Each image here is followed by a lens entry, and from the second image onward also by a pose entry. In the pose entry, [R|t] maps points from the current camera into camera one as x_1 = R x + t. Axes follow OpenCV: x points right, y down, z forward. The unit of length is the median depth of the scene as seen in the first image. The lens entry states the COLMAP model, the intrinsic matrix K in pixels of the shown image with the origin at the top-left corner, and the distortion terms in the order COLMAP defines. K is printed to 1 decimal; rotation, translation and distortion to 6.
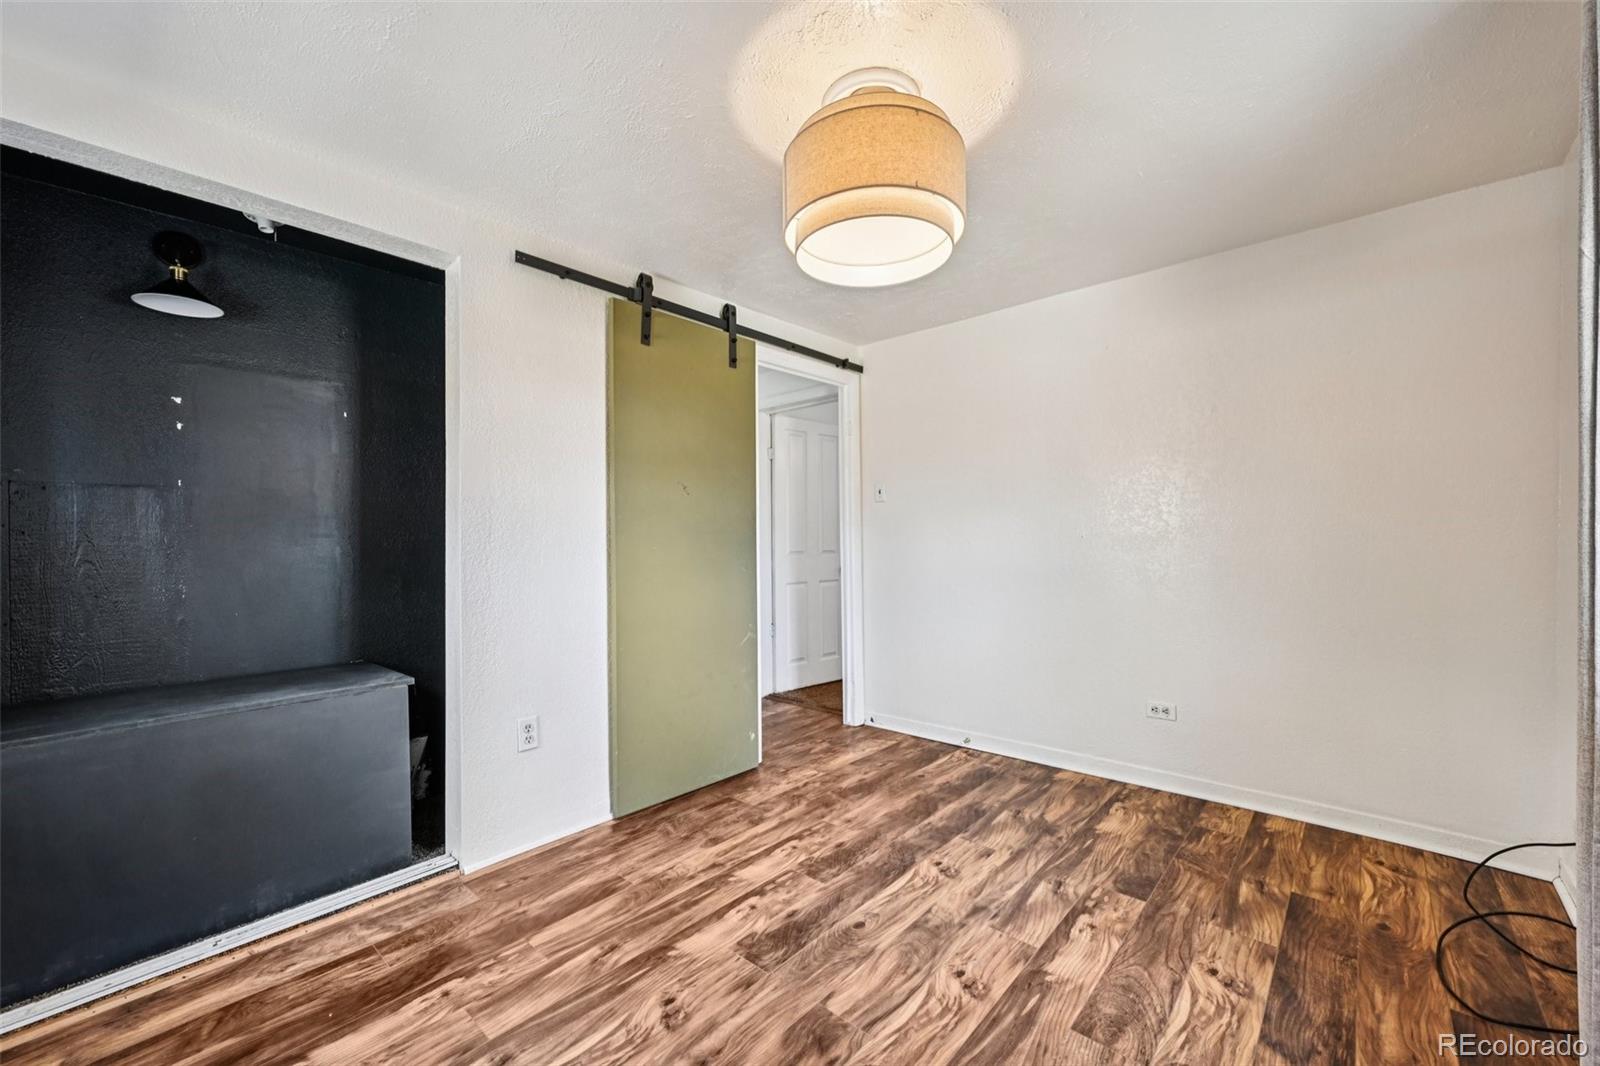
lens RADIAL K [[628.9, 0, 806.2], [0, 628.9, 546.7], [0, 0, 1]] dist [-0.001442, -0.000094]
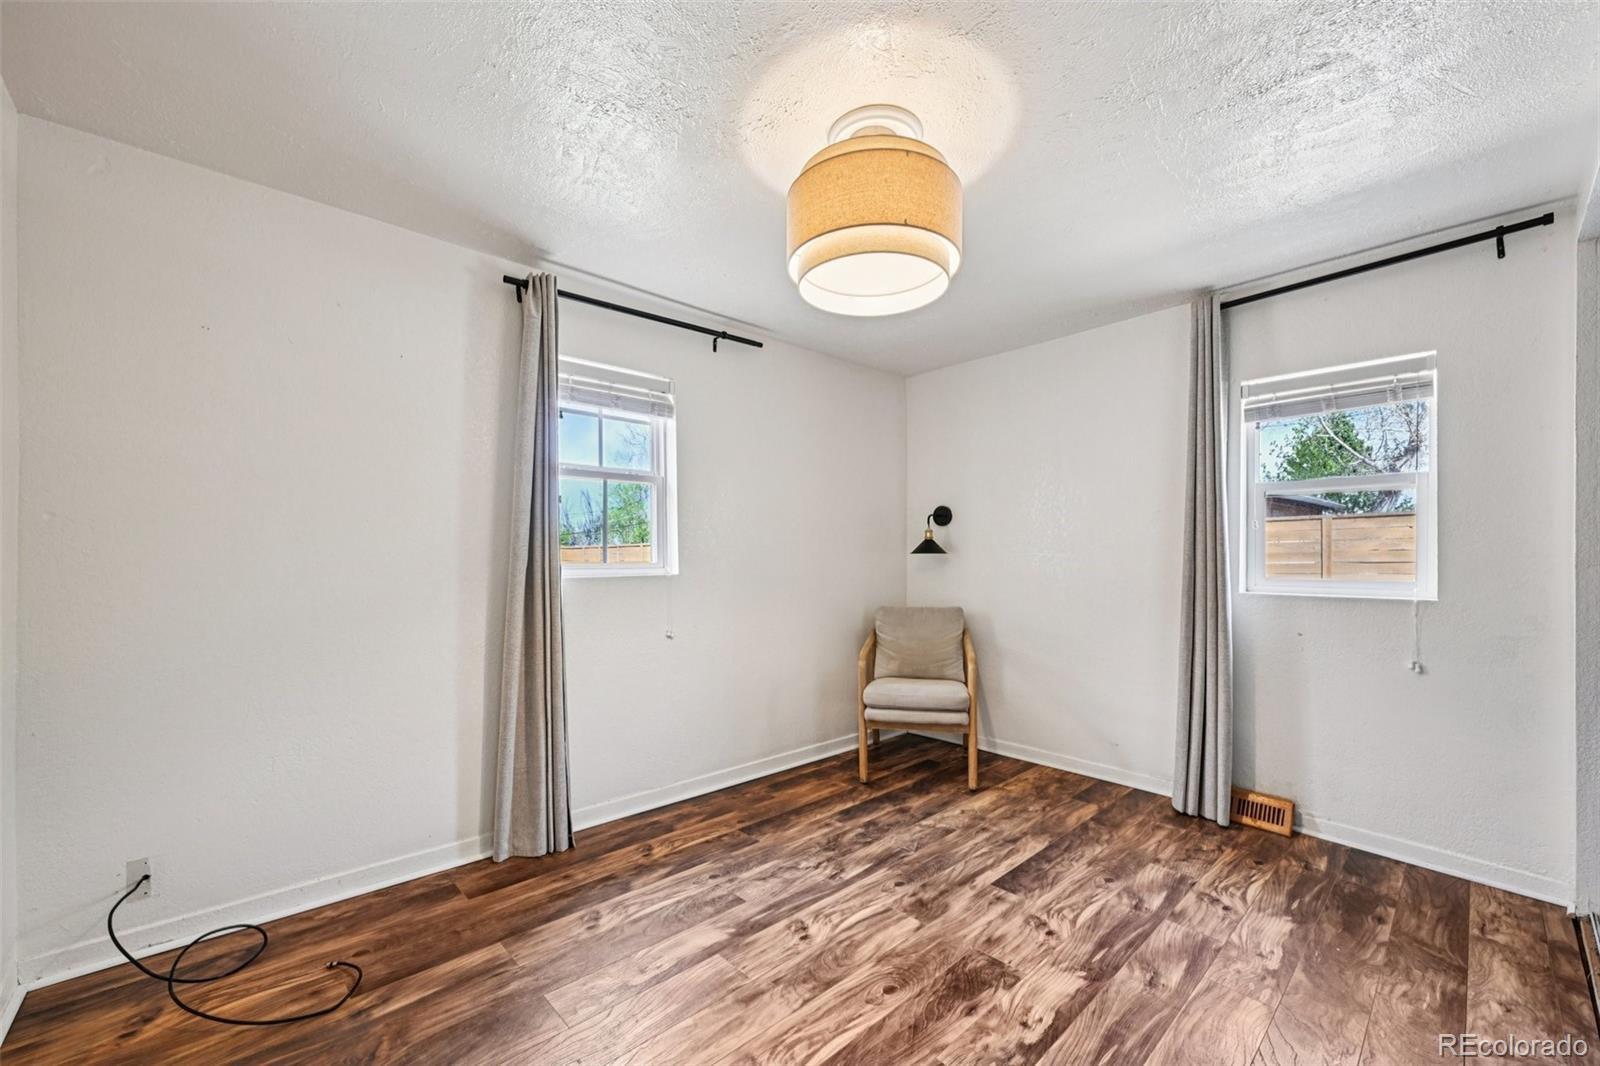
lens RADIAL K [[628.9, 0, 806.2], [0, 628.9, 546.7], [0, 0, 1]] dist [-0.001442, -0.000094]
pose [[-0.996124, 0.015228, 0.086628, 0.124425], [0.013931, 0.999782, -0.015548, -0.016949], [-0.086846, -0.014281, -0.996119, 2.046275]]
